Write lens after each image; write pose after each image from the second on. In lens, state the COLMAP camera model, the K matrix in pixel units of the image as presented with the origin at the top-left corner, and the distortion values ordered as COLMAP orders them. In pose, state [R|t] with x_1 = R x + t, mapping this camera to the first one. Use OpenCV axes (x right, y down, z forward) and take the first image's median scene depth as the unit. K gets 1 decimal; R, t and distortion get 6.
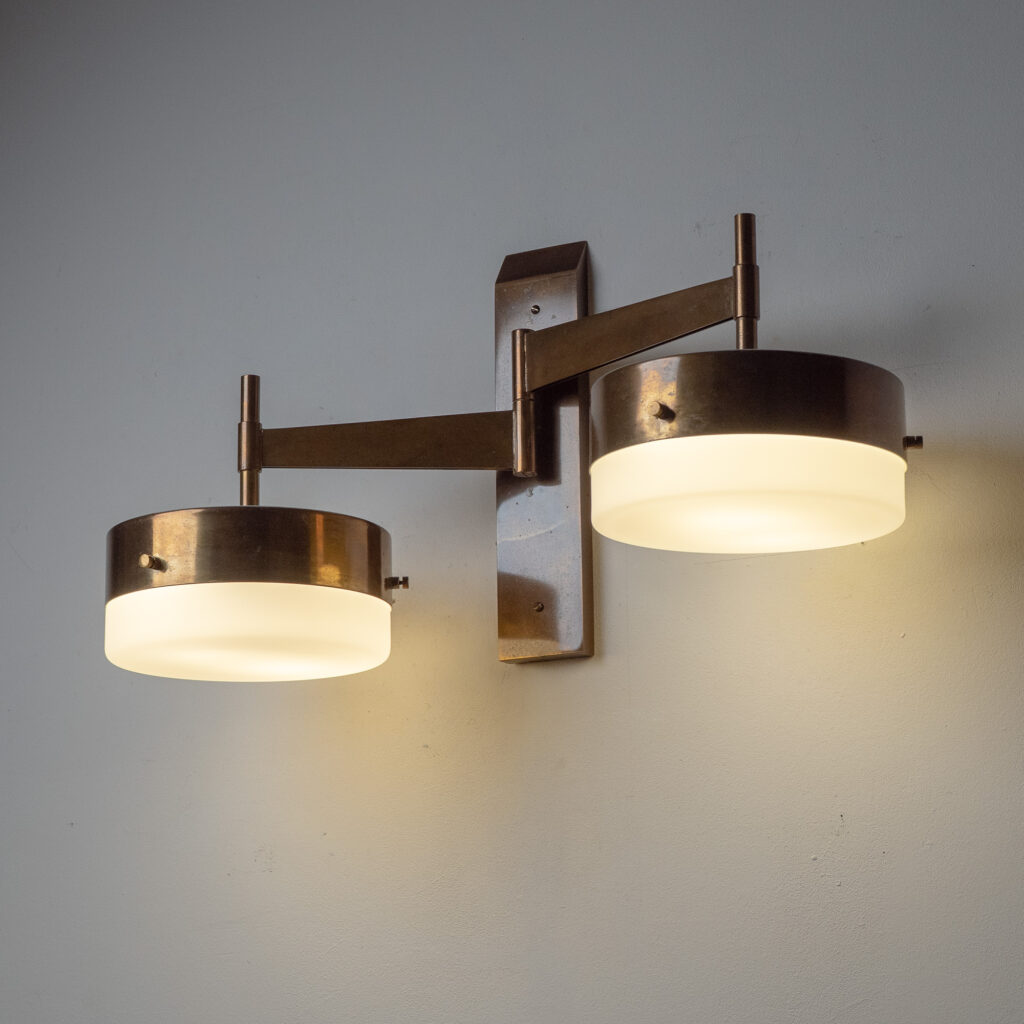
lens RADIAL K [[2541.5, 0, 519.6], [0, 2541.5, 510.8], [0, 0, 1]] dist [0.022074, 0.000000]
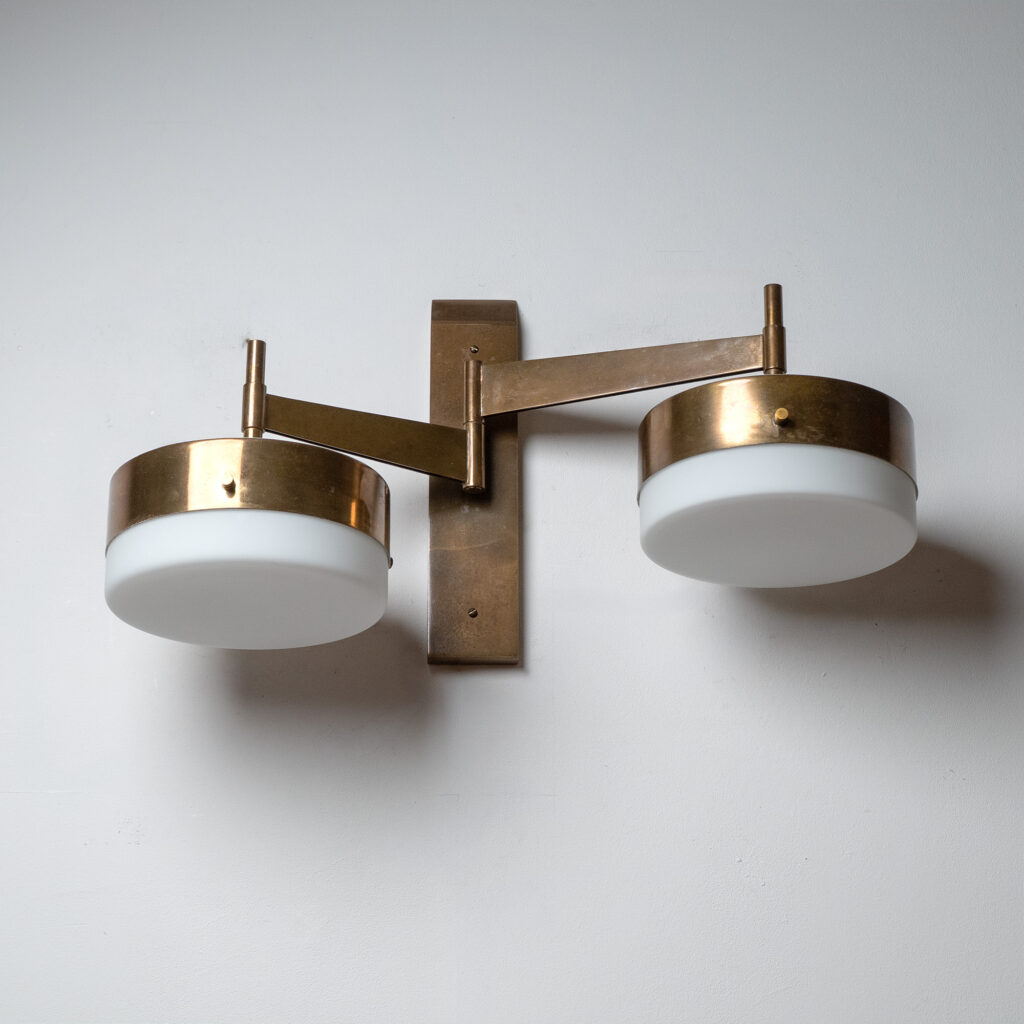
lens RADIAL K [[2302.7, 0, 513.8], [0, 2302.7, 507.6], [0, 0, 1]] dist [-0.013951, 0.000000]
pose [[0.856838, 0.195927, 0.476907, -0.461386], [-0.117483, 0.974843, -0.189417, 0.181550], [-0.502021, 0.106272, 0.858301, 0.162488]]
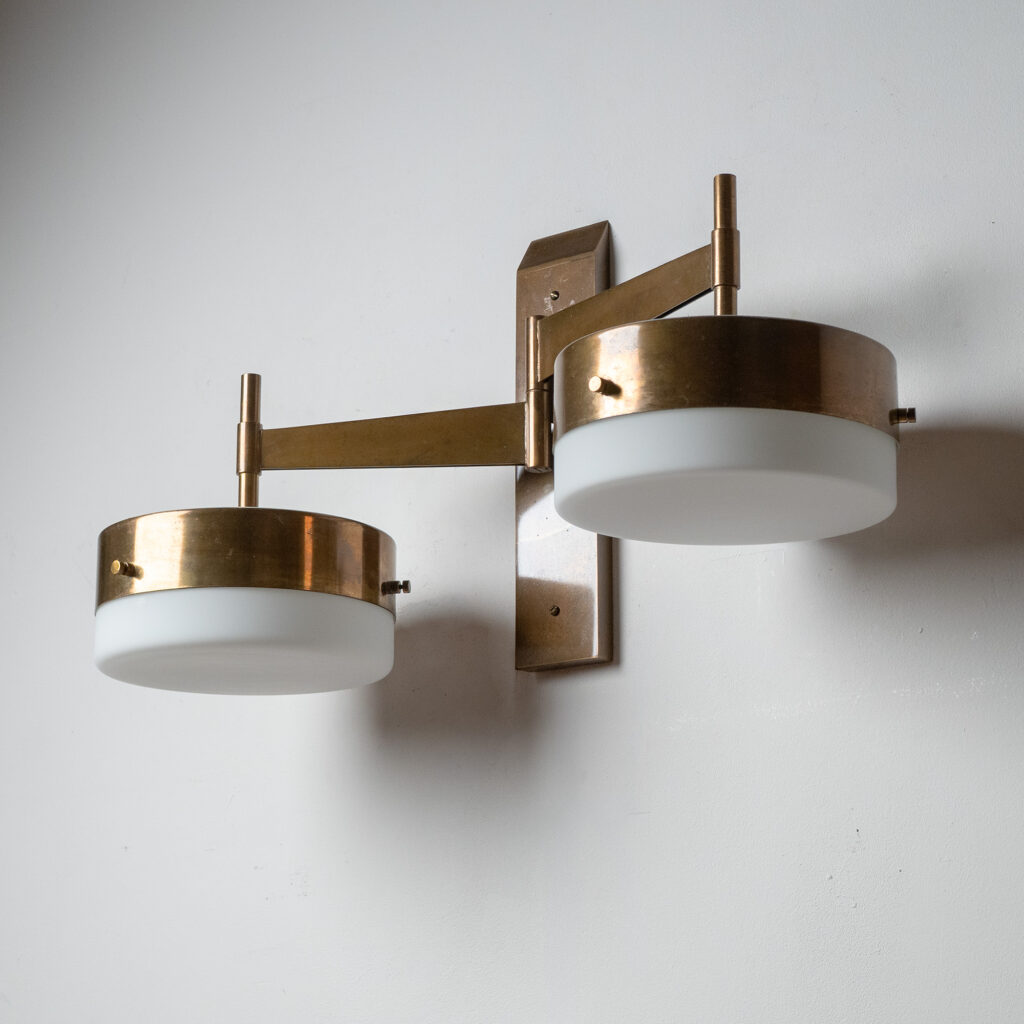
lens RADIAL K [[2541.5, 0, 511.9], [0, 2541.5, 503.7], [0, 0, 1]] dist [0.022074, 0.000000]
pose [[0.986301, -0.026193, -0.162864, 0.150020], [0.022400, 0.999434, -0.025087, 0.022237], [0.163429, 0.021095, 0.986330, 0.076330]]
